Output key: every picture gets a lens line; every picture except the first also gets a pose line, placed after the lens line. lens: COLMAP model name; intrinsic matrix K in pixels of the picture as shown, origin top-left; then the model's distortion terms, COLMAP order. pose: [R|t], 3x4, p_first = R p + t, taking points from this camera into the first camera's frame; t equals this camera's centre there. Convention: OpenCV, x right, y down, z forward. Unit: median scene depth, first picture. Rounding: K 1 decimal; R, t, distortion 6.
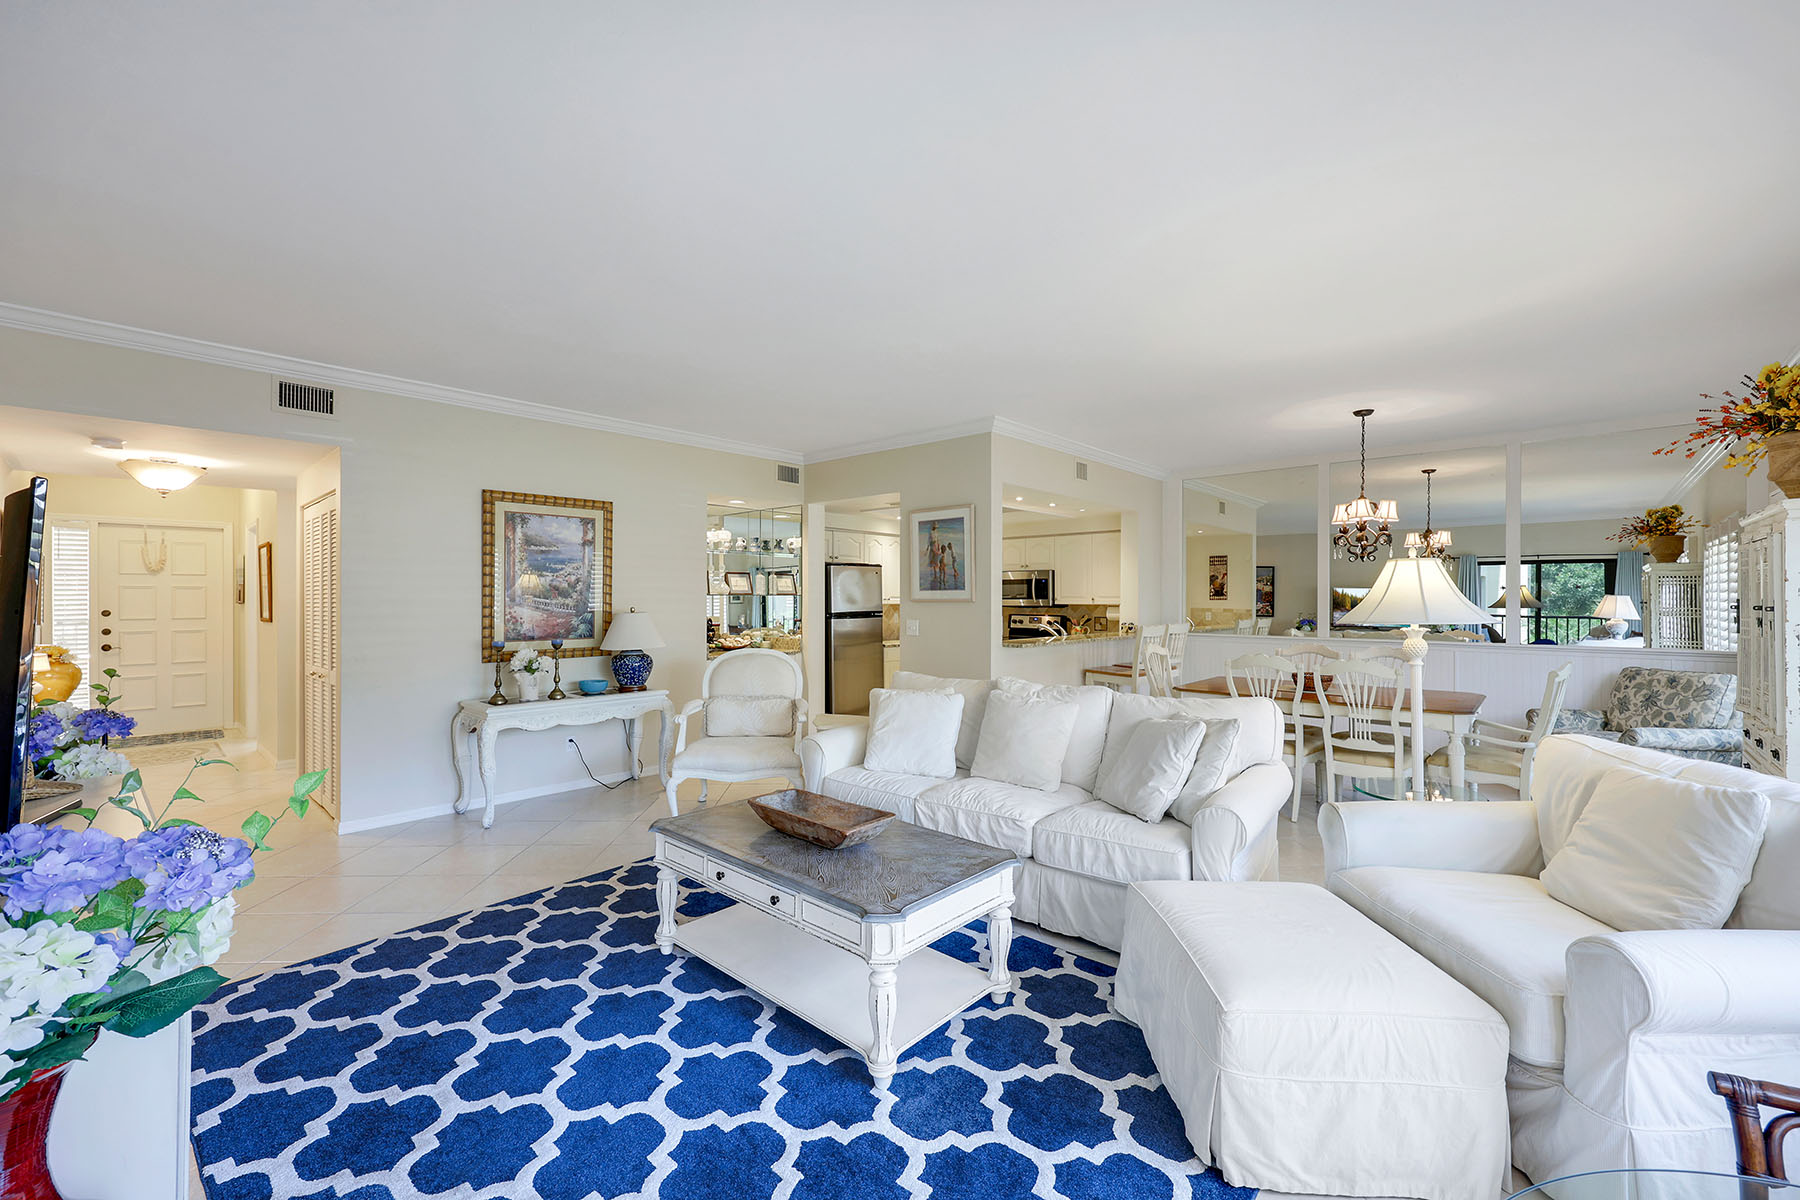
lens RADIAL K [[726.9, 0, 893.2], [0, 726.9, 592.1], [0, 0, 1]] dist [-0.000824, 0.000991]
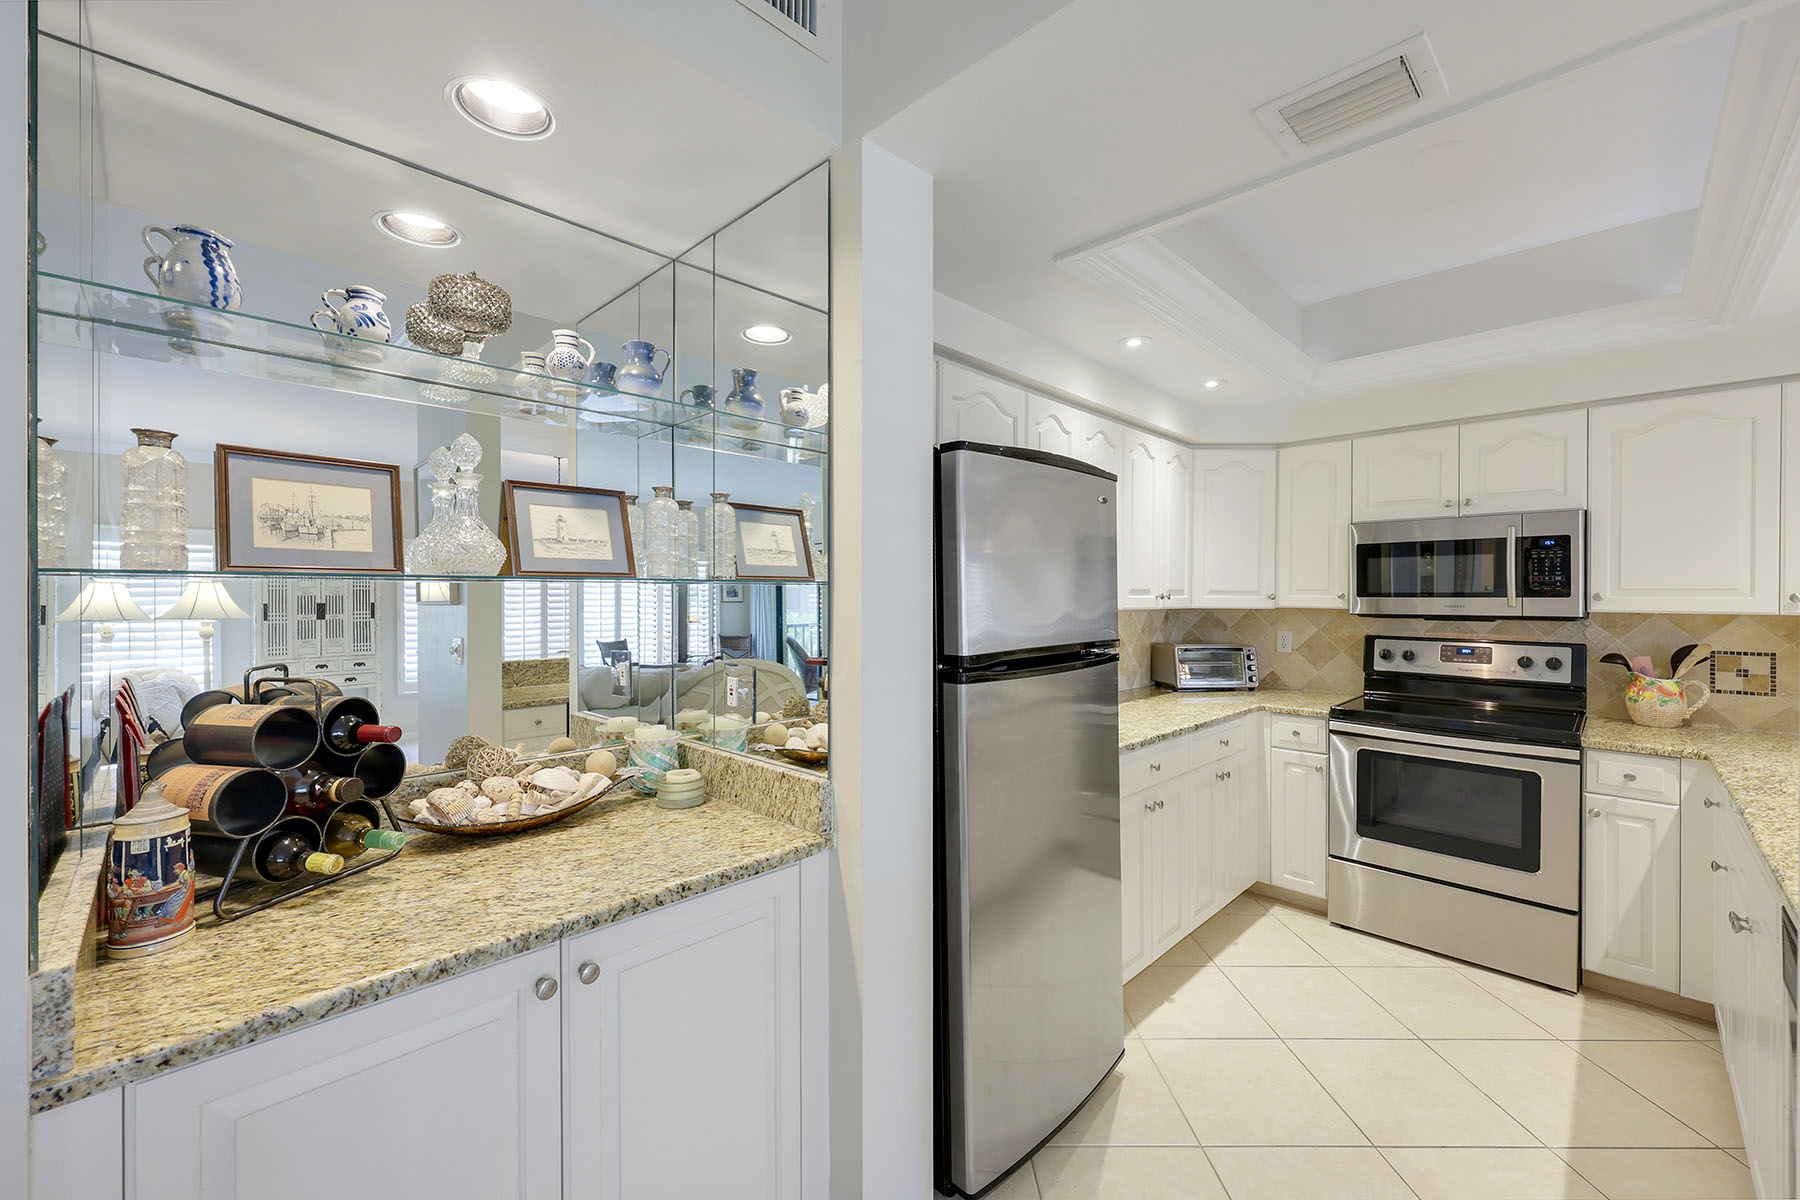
lens RADIAL K [[726.9, 0, 888.3], [0, 726.9, 595.9], [0, 0, 1]] dist [-0.000824, 0.000991]
pose [[0.998957, 0.000410, -0.045659, -0.117269], [0.000139, 0.999928, 0.012025, 0.007254], [0.045661, -0.012018, 0.998885, 0.934935]]
